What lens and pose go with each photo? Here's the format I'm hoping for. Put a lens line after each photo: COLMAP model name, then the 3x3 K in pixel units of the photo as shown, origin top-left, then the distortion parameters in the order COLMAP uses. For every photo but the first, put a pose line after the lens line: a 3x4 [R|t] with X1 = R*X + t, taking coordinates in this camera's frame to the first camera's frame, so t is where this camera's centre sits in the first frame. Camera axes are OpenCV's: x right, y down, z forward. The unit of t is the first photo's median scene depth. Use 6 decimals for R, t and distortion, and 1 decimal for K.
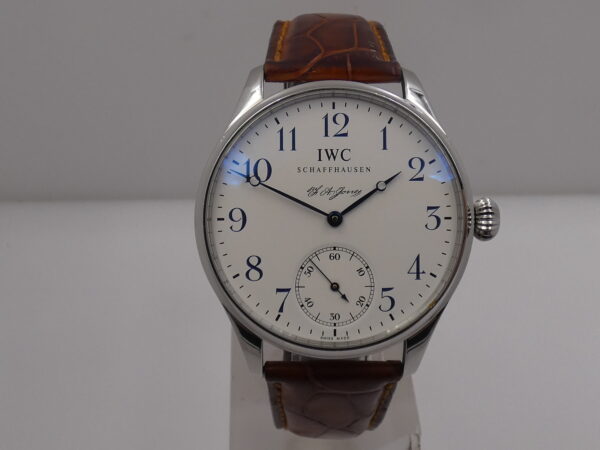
lens RADIAL K [[895.6, 0, 300.0], [0, 895.6, 225.0], [0, 0, 1]] dist [-0.017094, -0.001149]
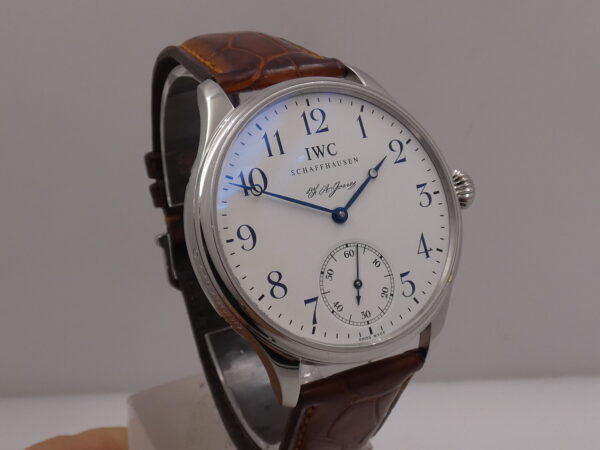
lens RADIAL K [[895.6, 0, 300.0], [0, 895.6, 225.0], [0, 0, 1]] dist [-0.017094, -0.001149]
pose [[0.884283, -0.201485, 0.421245, -0.403416], [0.246432, 0.967627, -0.054490, 0.044816], [-0.396629, 0.151993, 0.905309, 0.151344]]
